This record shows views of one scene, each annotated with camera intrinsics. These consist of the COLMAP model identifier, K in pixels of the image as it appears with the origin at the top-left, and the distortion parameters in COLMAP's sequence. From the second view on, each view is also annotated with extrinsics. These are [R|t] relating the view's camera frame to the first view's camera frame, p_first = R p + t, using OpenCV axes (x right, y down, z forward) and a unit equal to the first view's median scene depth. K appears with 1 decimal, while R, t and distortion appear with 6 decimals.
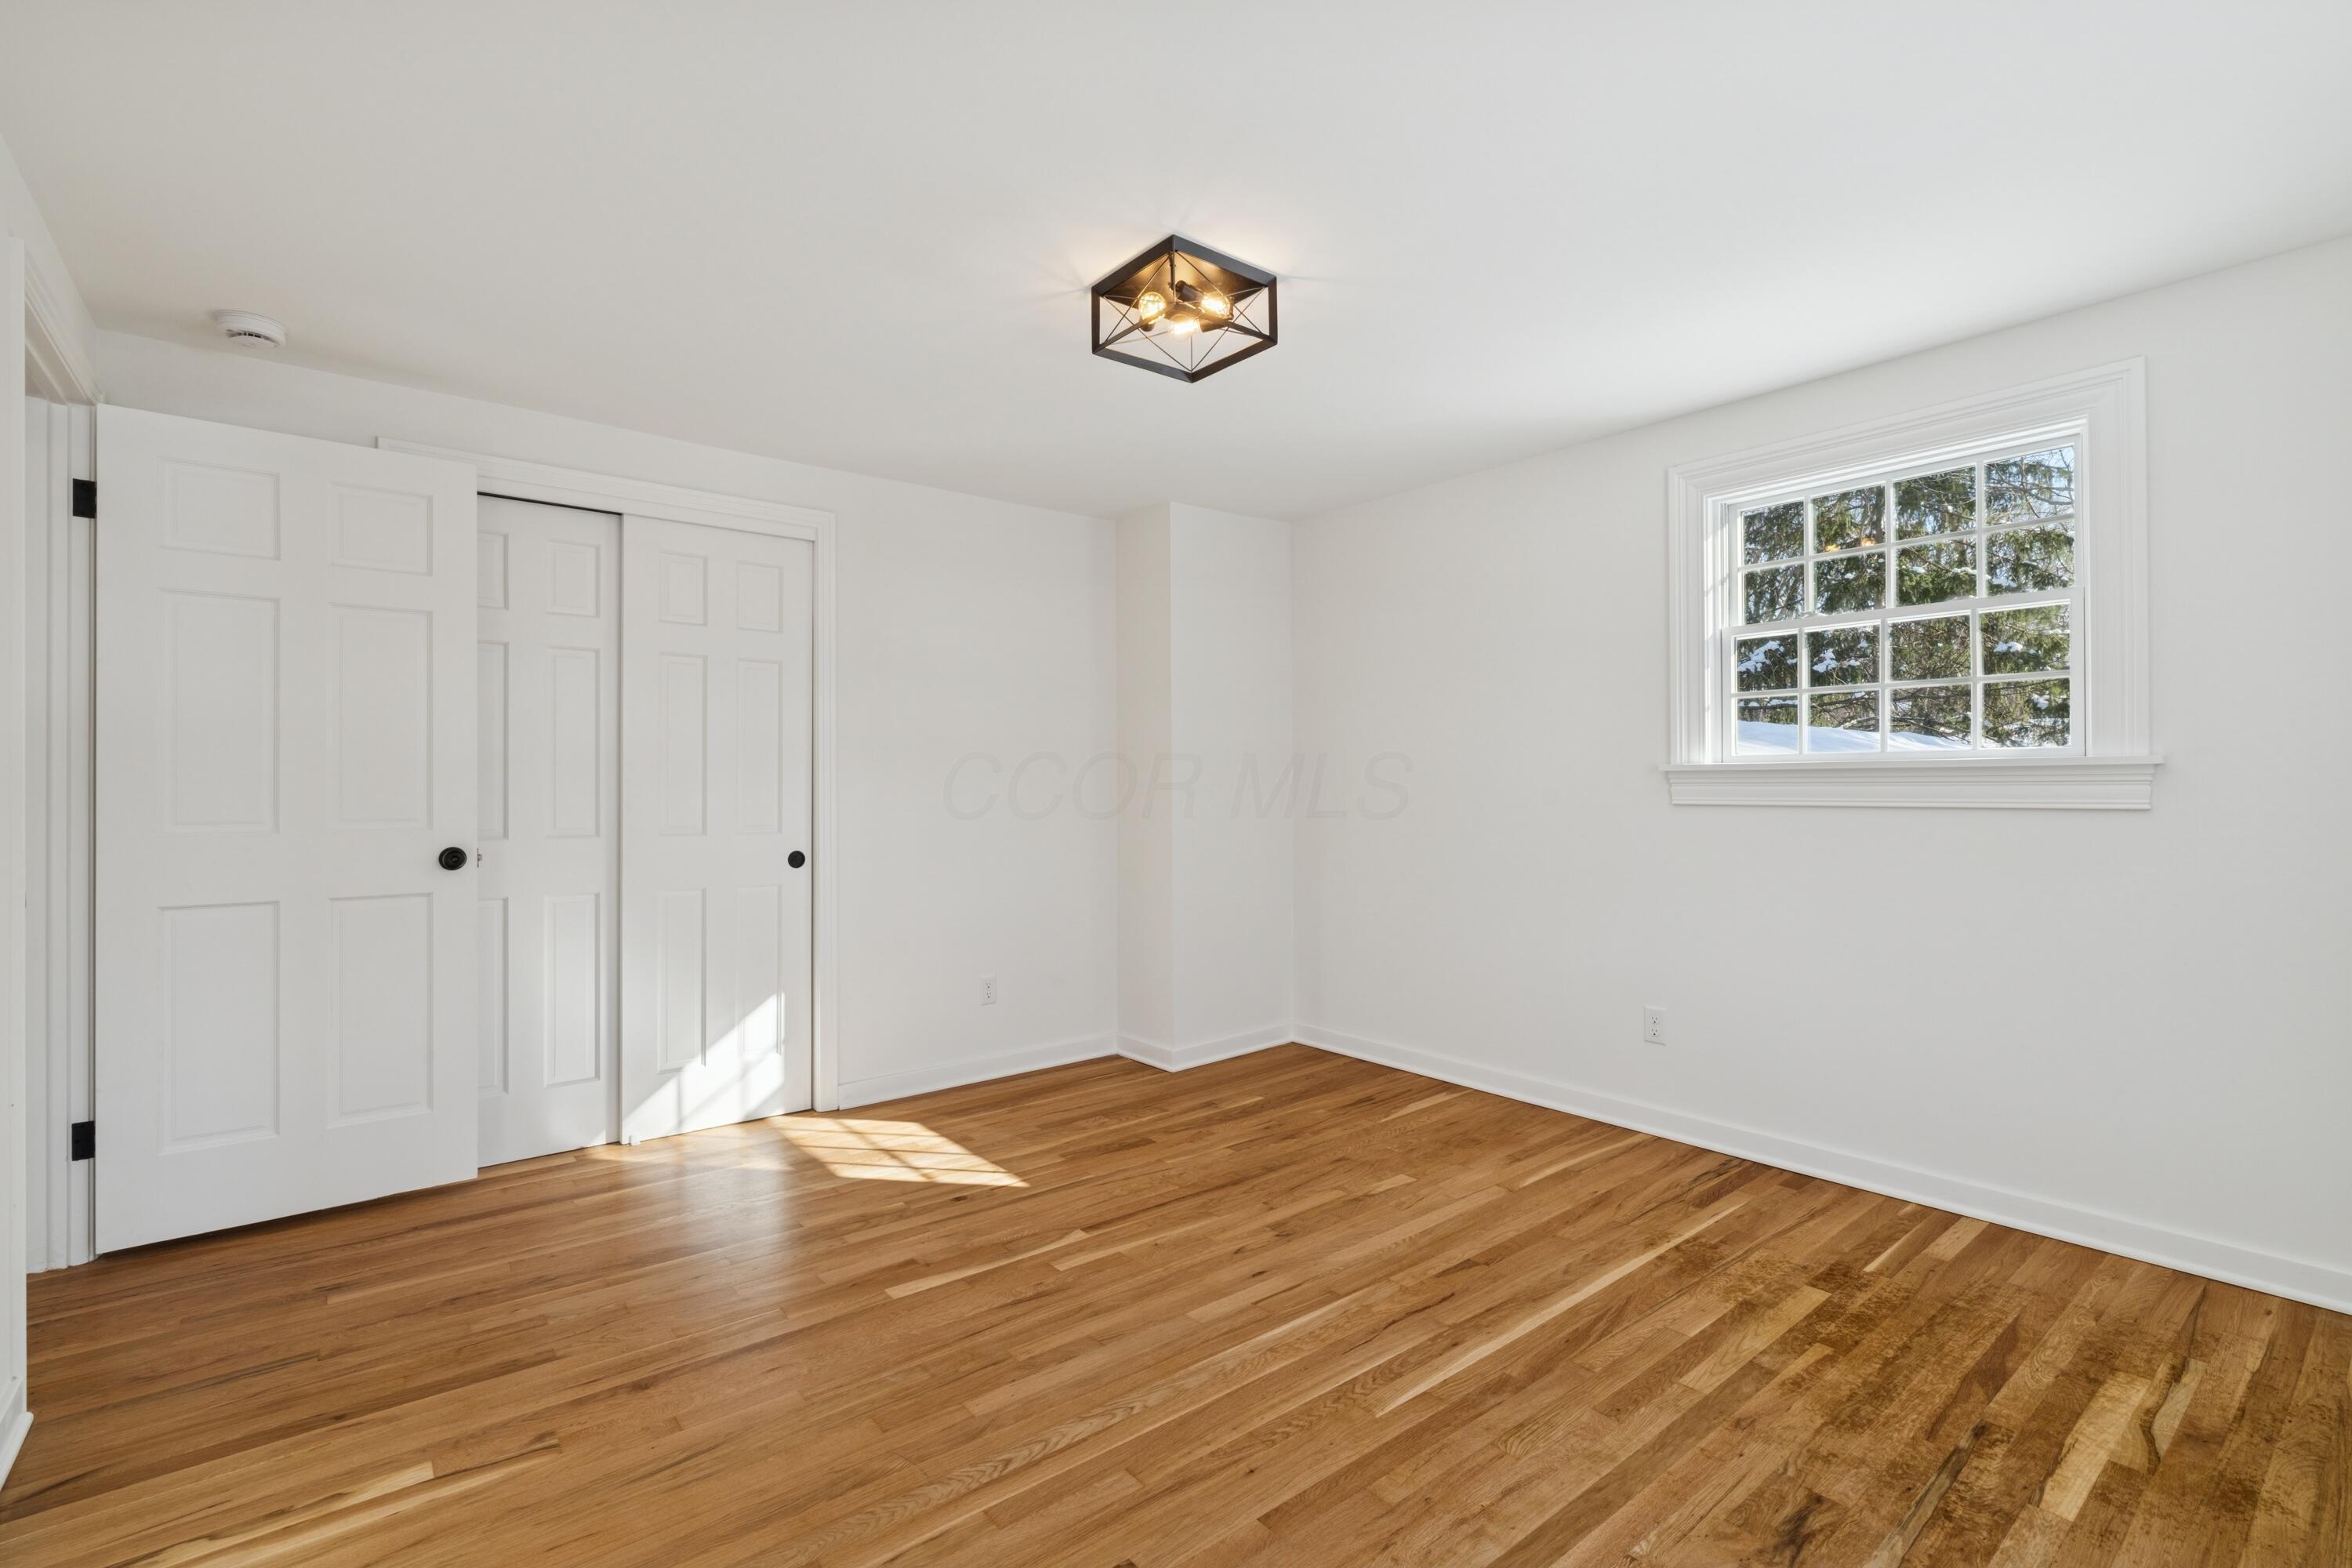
lens RADIAL K [[1059.7, 0, 1176.0], [0, 1059.7, 784.0], [0, 0, 1]] dist [-0.000043, 0.001046]
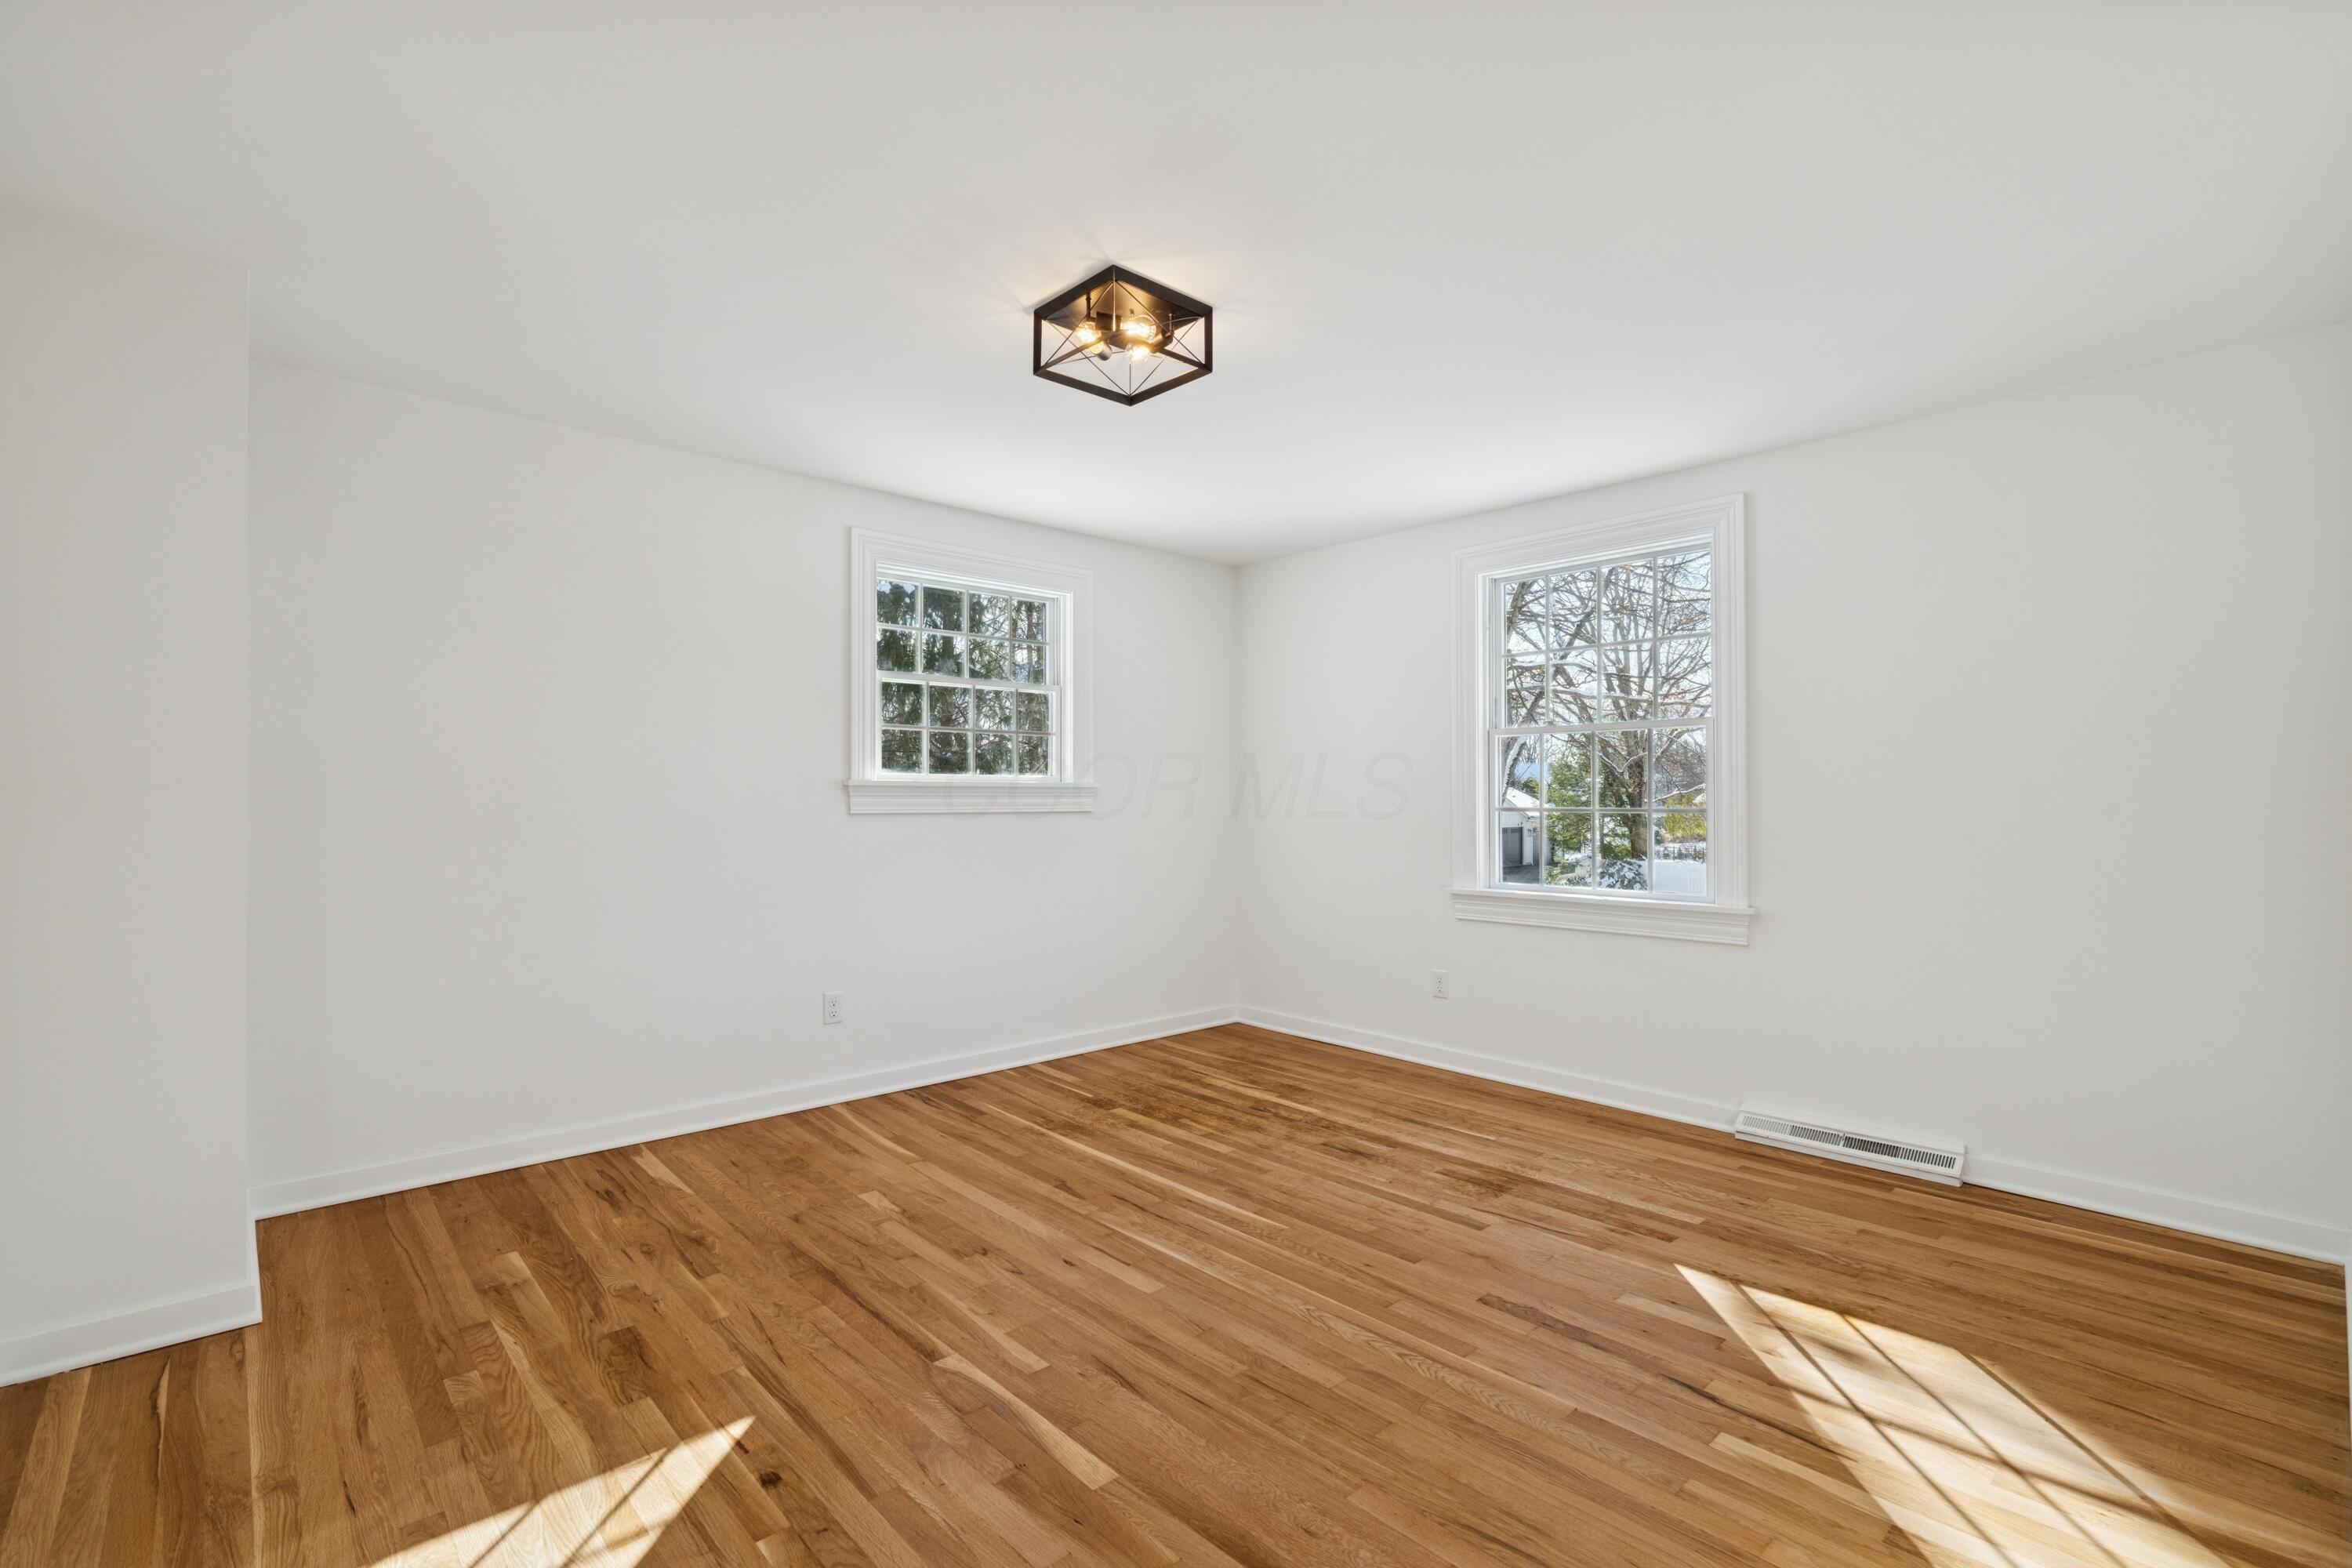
lens RADIAL K [[1059.7, 0, 1176.0], [0, 1059.7, 784.0], [0, 0, 1]] dist [-0.000043, 0.001046]
pose [[-0.062217, 0.020156, 0.997859, -0.908853], [-0.002598, 0.999789, -0.020357, 0.011593], [-0.998059, -0.003859, -0.062152, 0.894276]]
